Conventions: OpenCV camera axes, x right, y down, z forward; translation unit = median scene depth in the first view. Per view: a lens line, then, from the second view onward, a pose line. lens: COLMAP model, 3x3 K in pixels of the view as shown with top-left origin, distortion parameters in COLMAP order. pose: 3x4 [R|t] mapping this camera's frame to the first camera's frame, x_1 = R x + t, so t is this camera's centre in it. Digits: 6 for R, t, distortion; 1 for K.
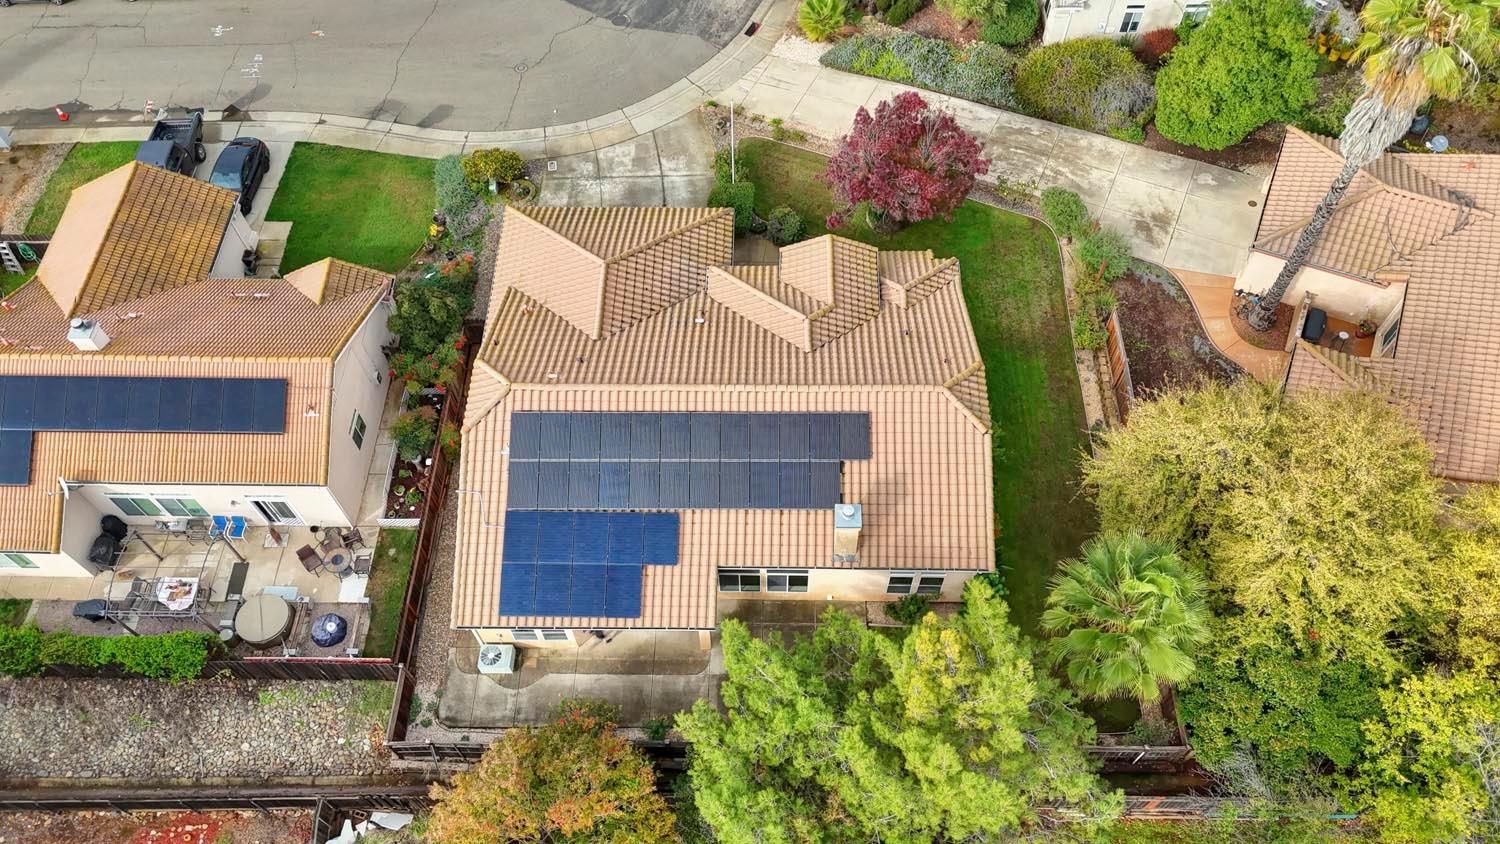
lens RADIAL K [[1108.7, 0, 753.7], [0, 1108.7, 421.9], [0, 0, 1]] dist [0.061669, -0.046240]
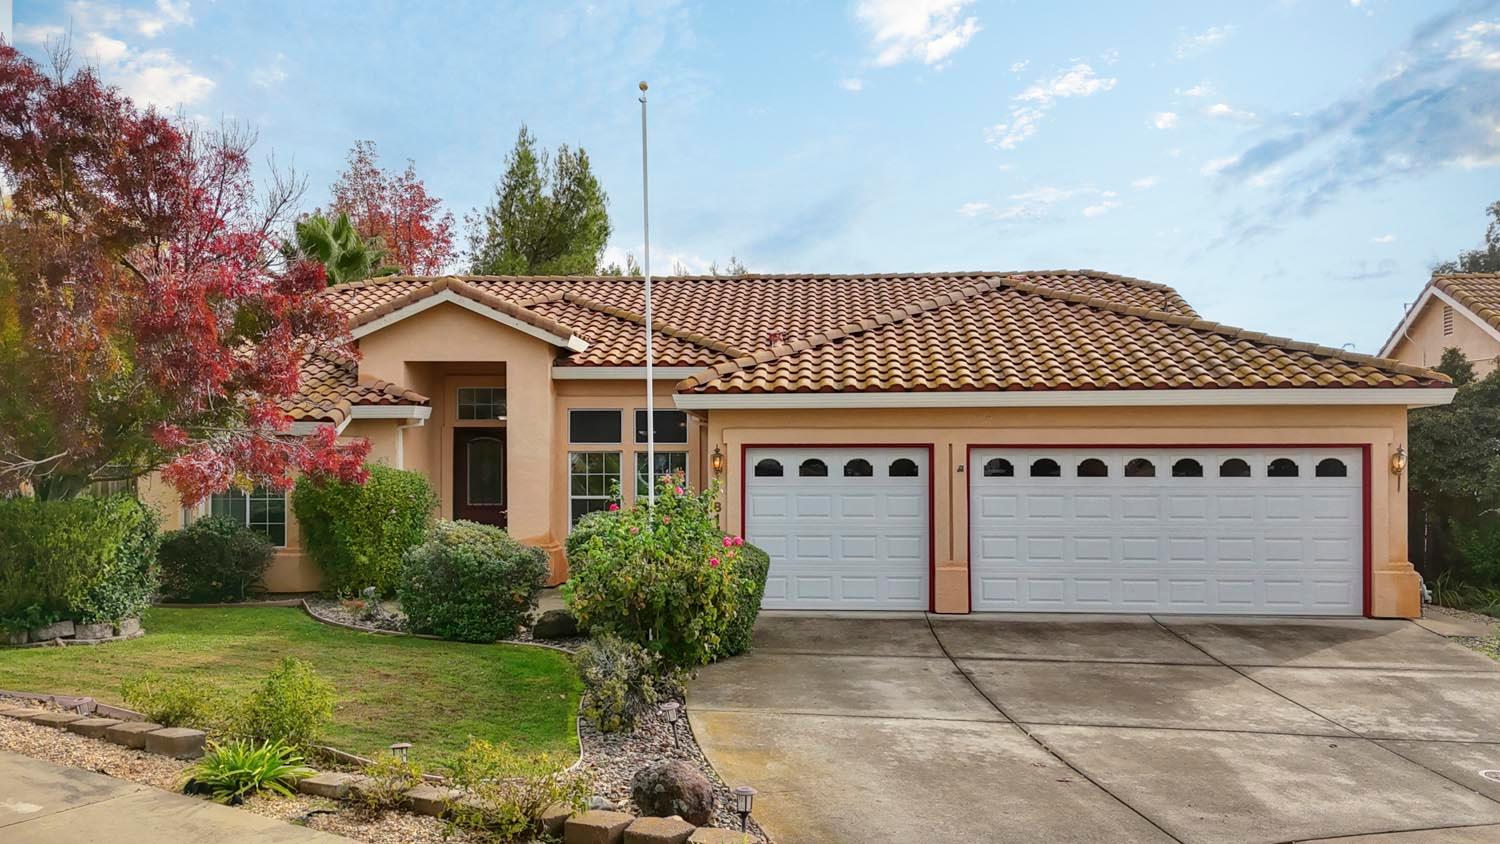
lens RADIAL K [[1294.4, 0, 739.6], [0, 1294.4, 452.1], [0, 0, 1]] dist [0.040006, -0.002242]
pose [[-0.998538, 0.013459, 0.052342, -0.047822], [0.051118, 0.549592, 0.833868, -0.422239], [-0.017544, 0.835325, -0.549476, 1.066658]]
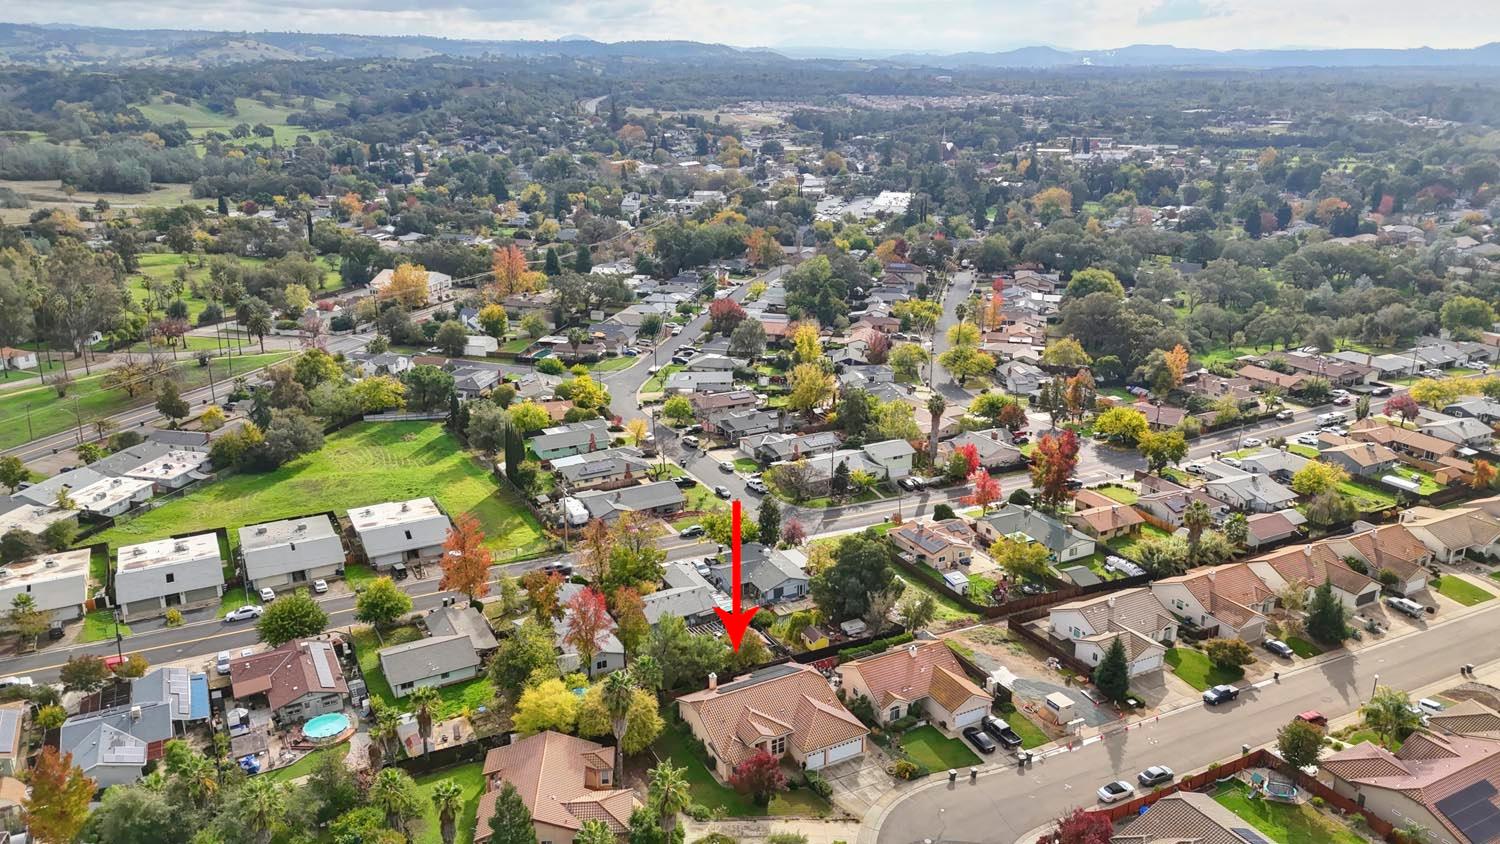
lens RADIAL K [[1108.7, 0, 753.7], [0, 1108.7, 421.9], [0, 0, 1]] dist [0.061669, -0.046240]
pose [[-0.877320, 0.161852, -0.451788, 1.095284], [-0.400091, 0.273207, 0.874806, -2.524475], [0.265021, 0.948241, -0.174935, 0.583484]]
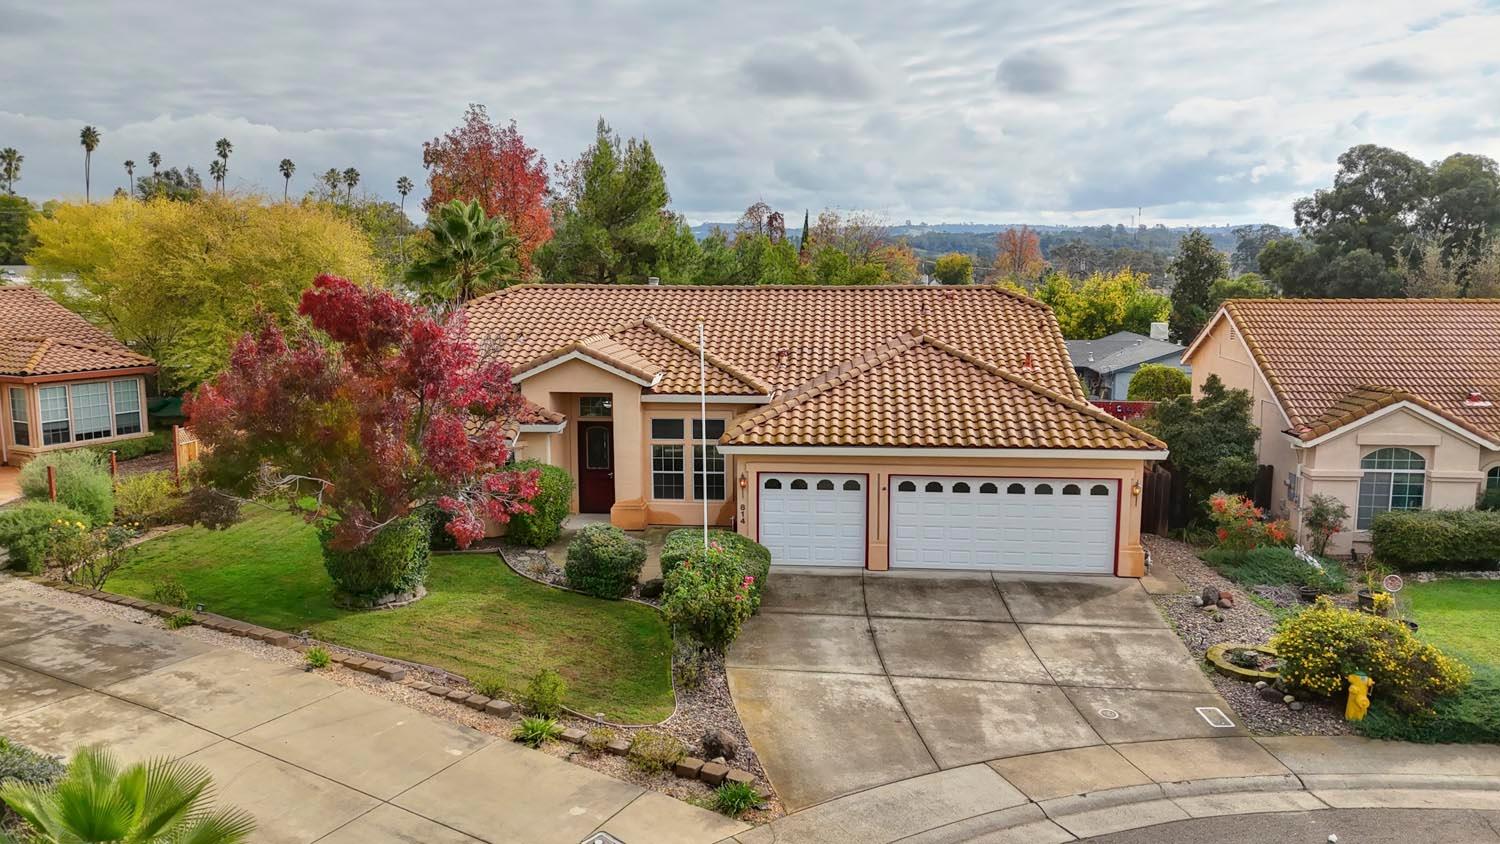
lens RADIAL K [[1108.7, 0, 753.7], [0, 1108.7, 421.9], [0, 0, 1]] dist [0.061669, -0.046240]
pose [[-0.997692, 0.001842, 0.067875, -0.062022], [0.062730, 0.407618, 0.910995, -0.591075], [-0.025989, 0.913151, -0.406793, 1.060373]]
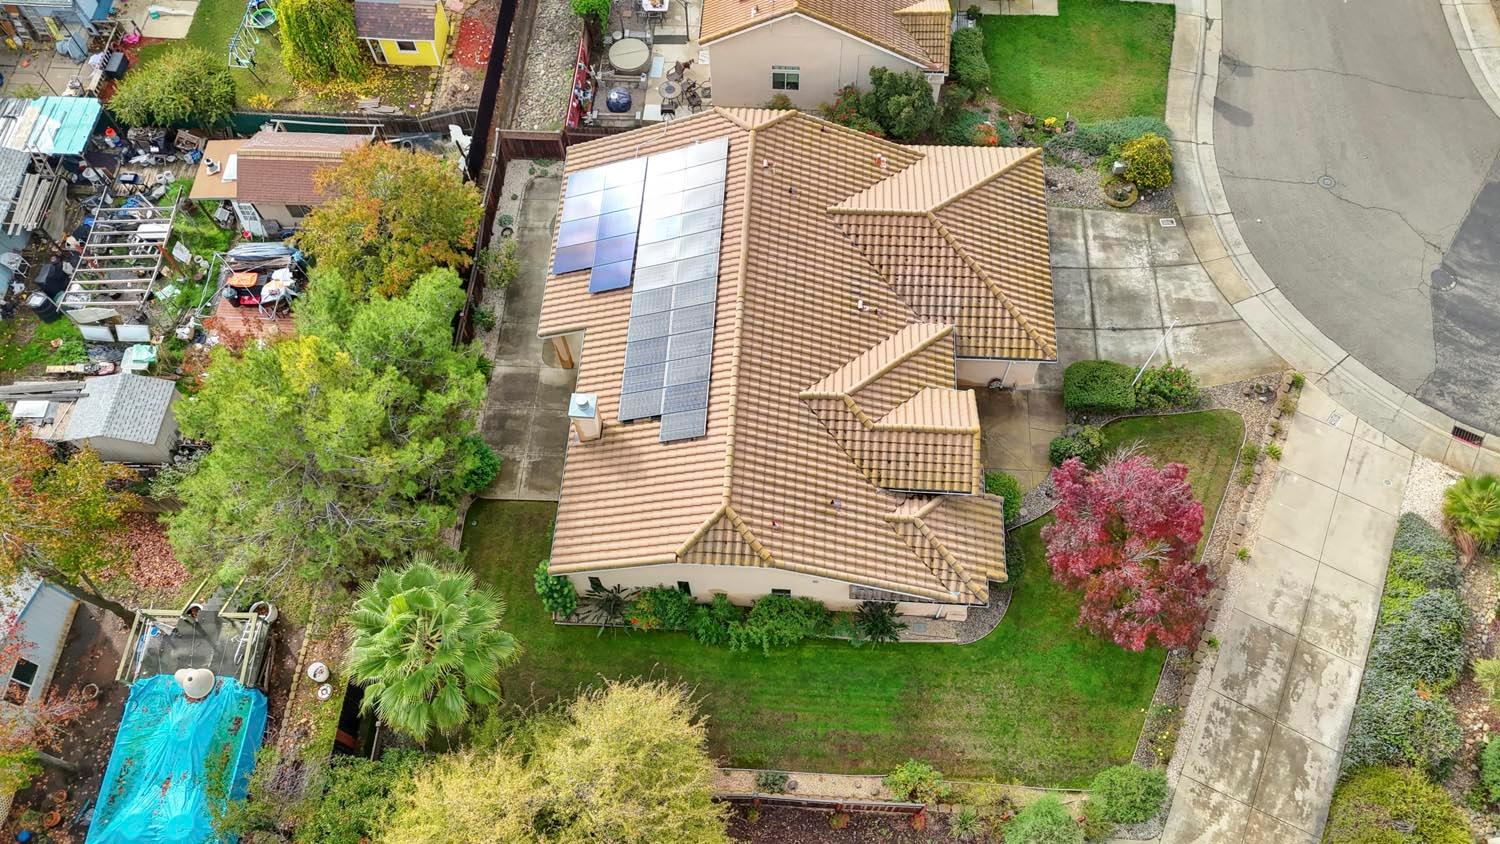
lens RADIAL K [[1108.7, 0, 753.7], [0, 1108.7, 421.9], [0, 0, 1]] dist [0.061669, -0.046240]
pose [[-0.042060, 0.898996, -0.435933, 0.355910], [-0.836054, 0.207224, 0.508008, -0.371062], [0.547033, 0.385830, 0.742893, 0.230625]]
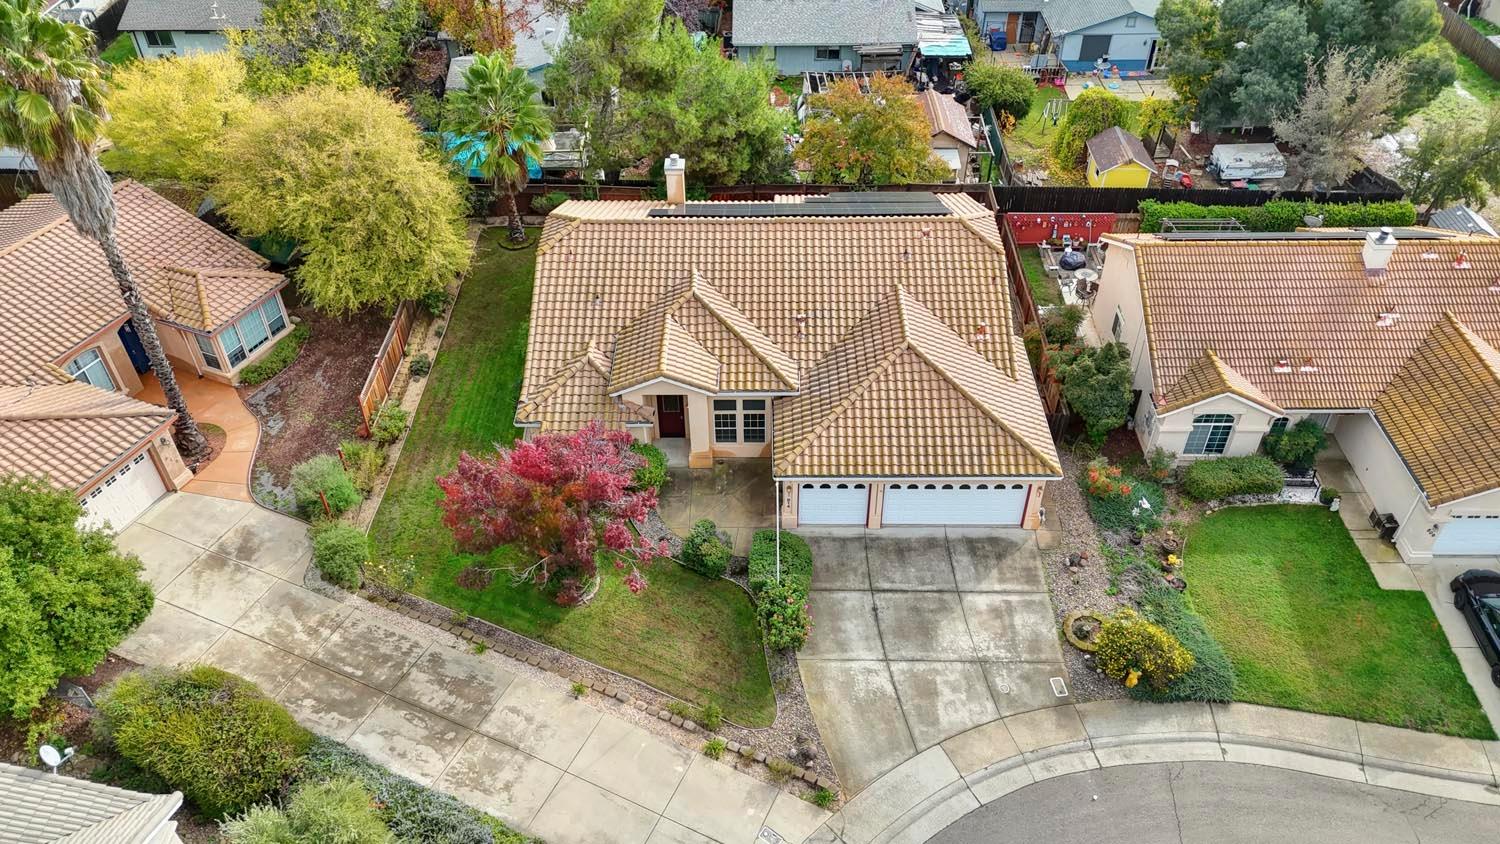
lens RADIAL K [[1108.7, 0, 753.7], [0, 1108.7, 421.9], [0, 0, 1]] dist [0.061669, -0.046240]
pose [[-0.999776, 0.019231, 0.008791, -0.009911], [0.005835, -0.148667, 0.988870, -0.856467], [0.020324, 0.988700, 0.148521, 0.744004]]
